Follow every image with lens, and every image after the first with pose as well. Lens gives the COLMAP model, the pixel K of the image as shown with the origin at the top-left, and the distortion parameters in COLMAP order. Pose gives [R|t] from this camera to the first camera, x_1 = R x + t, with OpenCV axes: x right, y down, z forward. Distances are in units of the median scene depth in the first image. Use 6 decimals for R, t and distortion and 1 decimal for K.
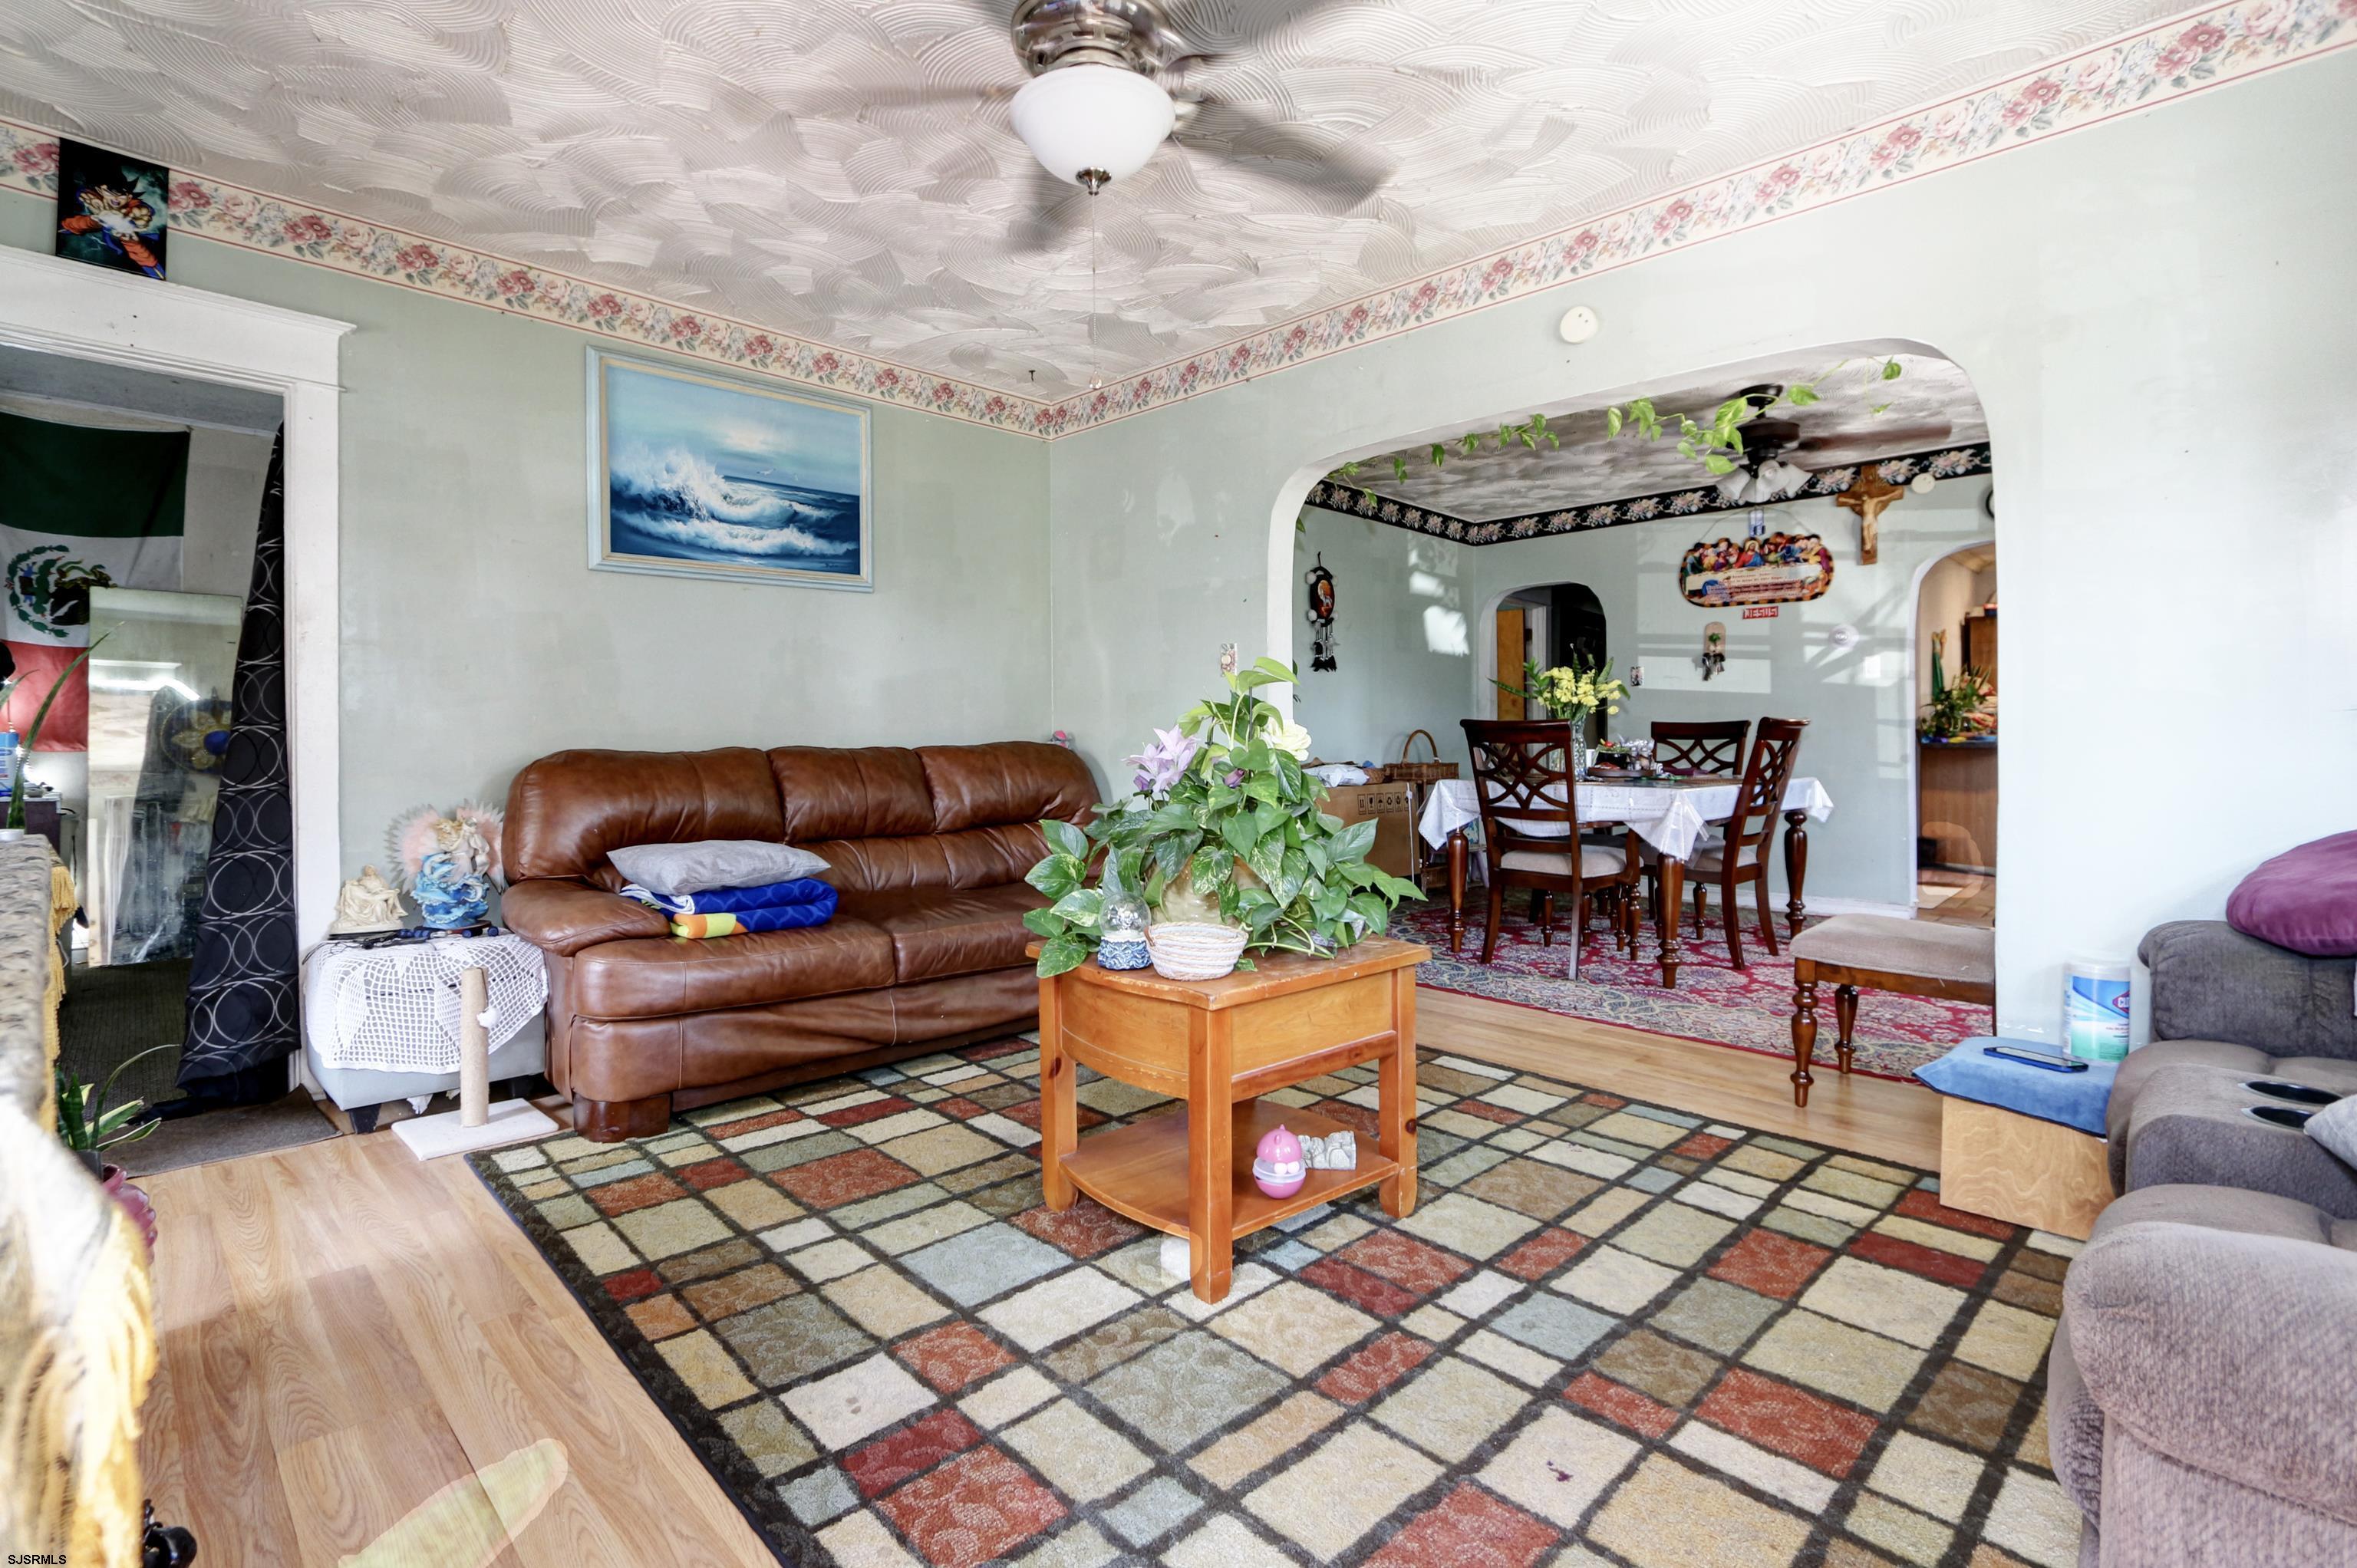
lens RADIAL K [[1112.1, 0, 1144.8], [0, 1112.1, 736.8], [0, 0, 1]] dist [-0.018324, -0.000164]
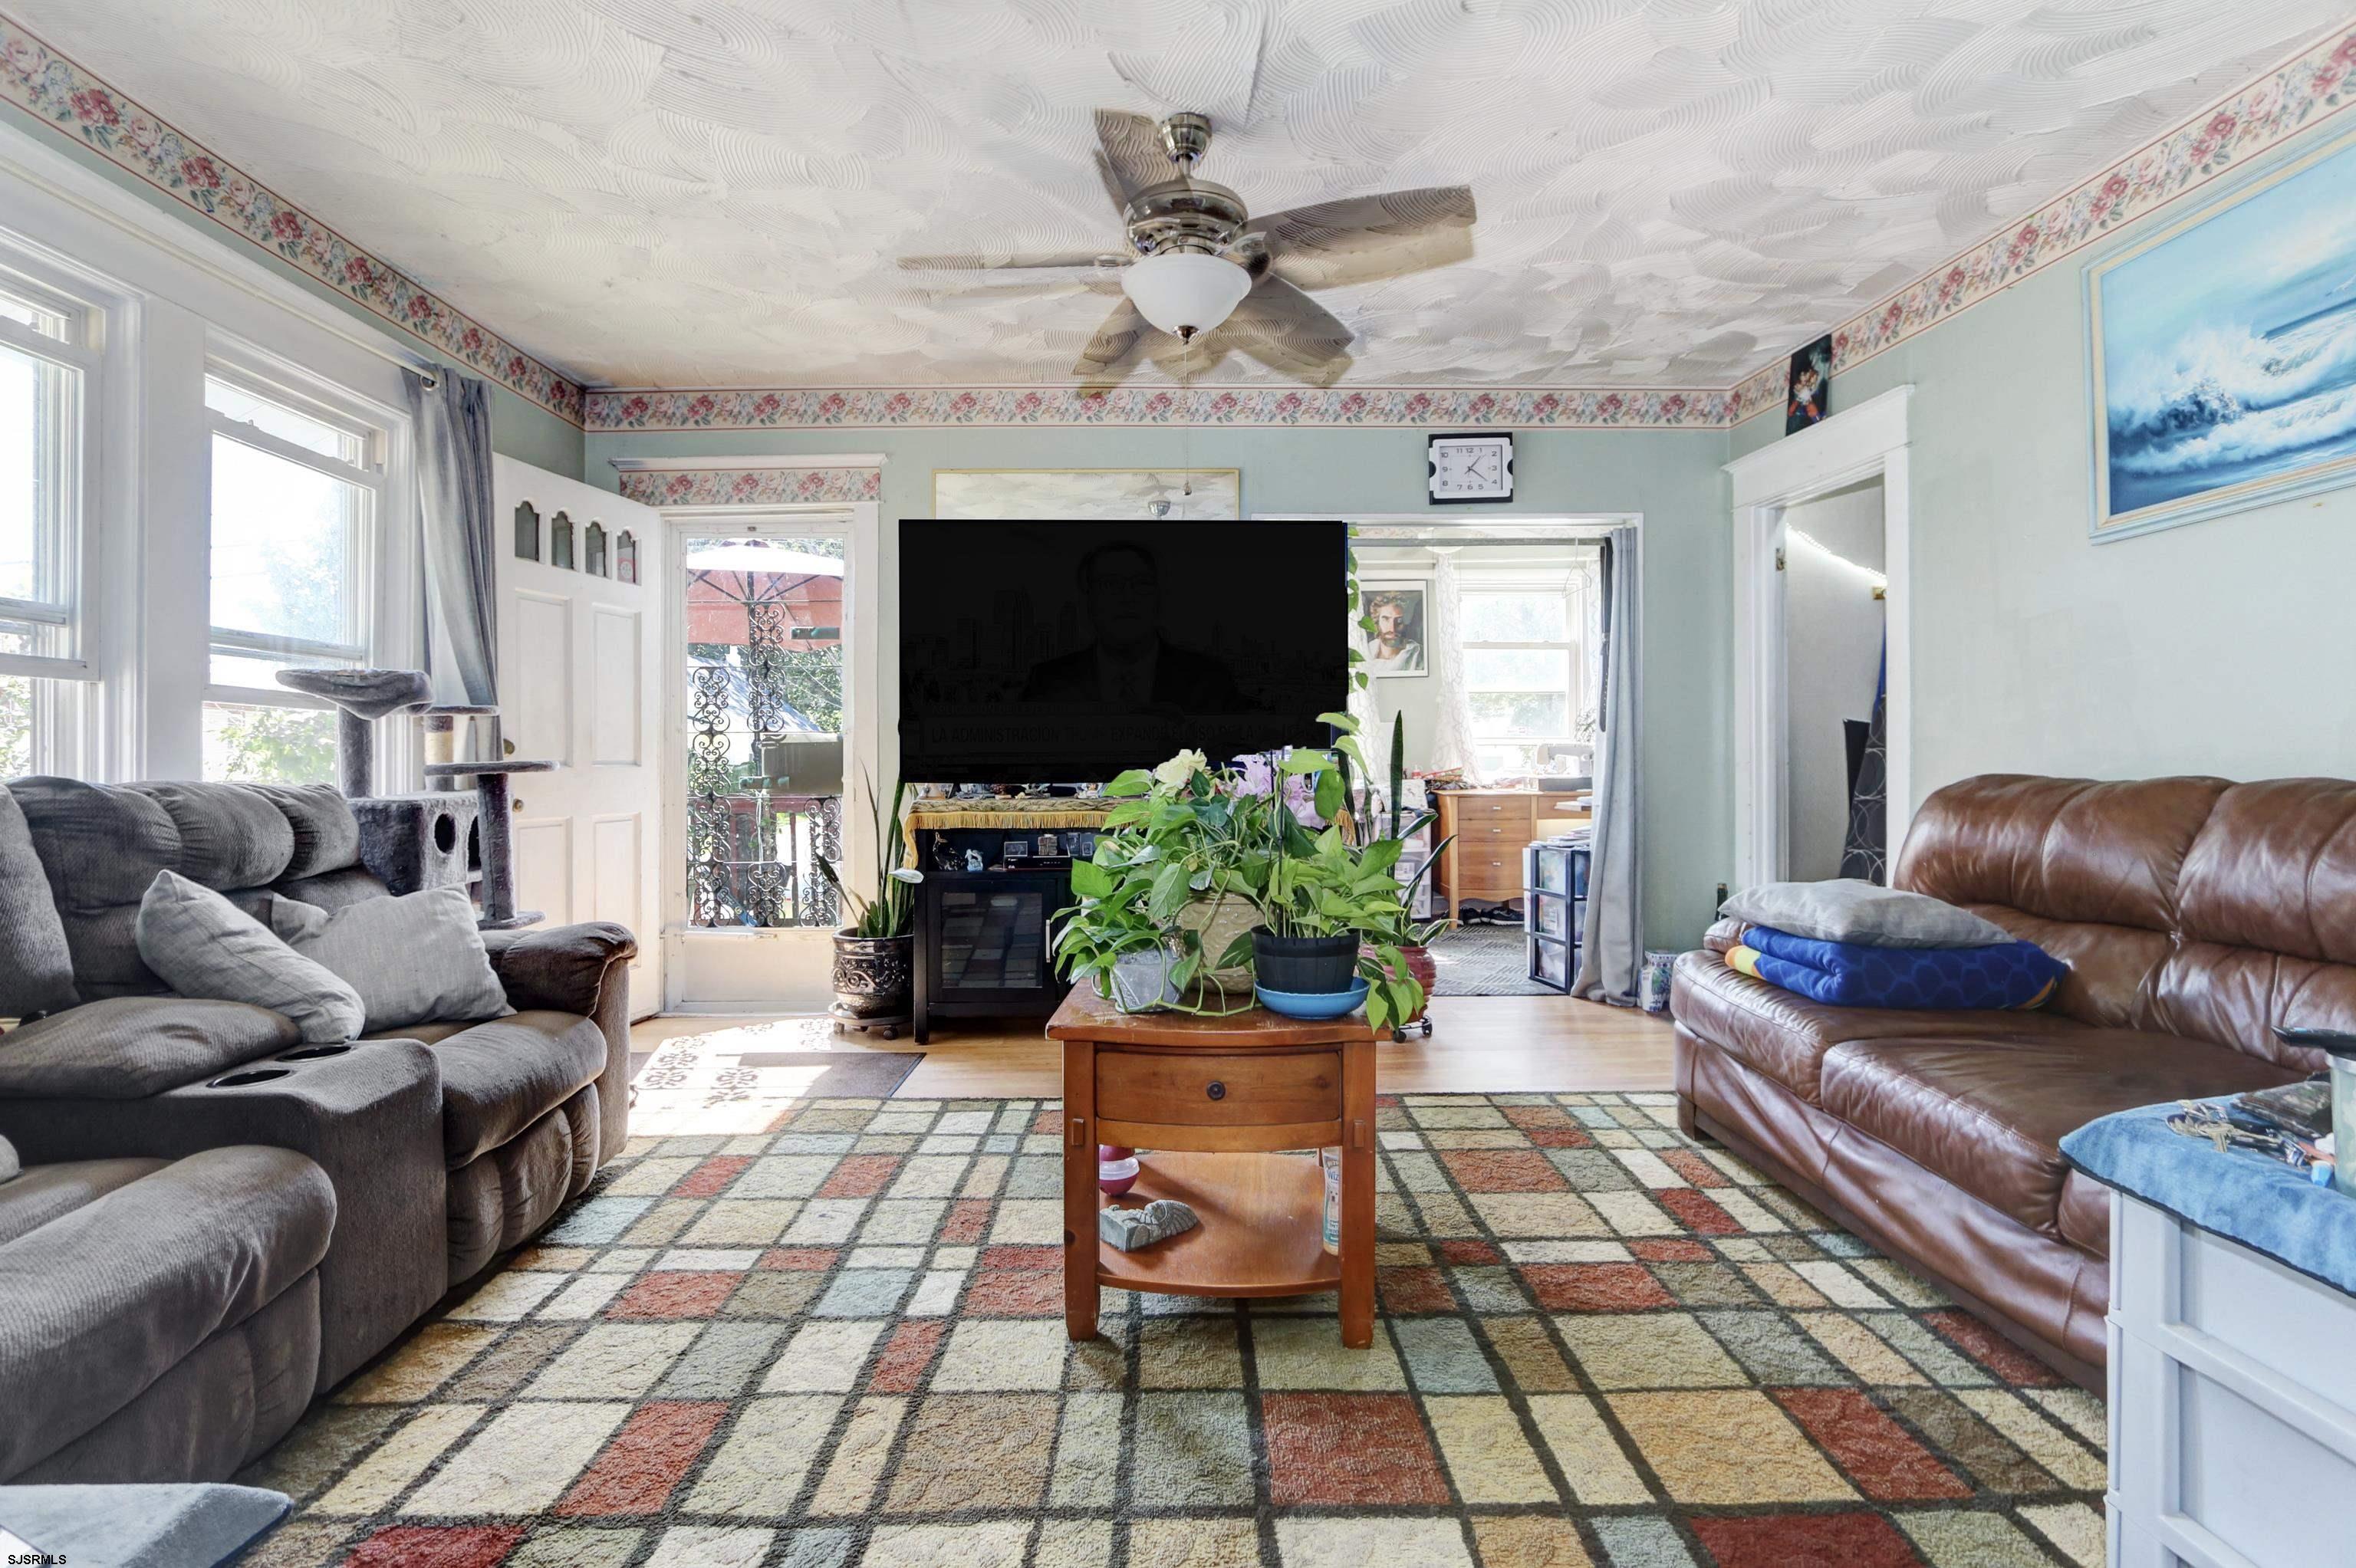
lens RADIAL K [[1111.6, 0, 1173.4], [0, 1111.6, 763.0], [0, 0, 1]] dist [-0.018324, -0.000164]
pose [[-0.682084, 0.011420, -0.731185, 0.680449], [0.006600, 0.999933, 0.009461, -0.011375], [0.731244, 0.001627, -0.682114, 1.394420]]
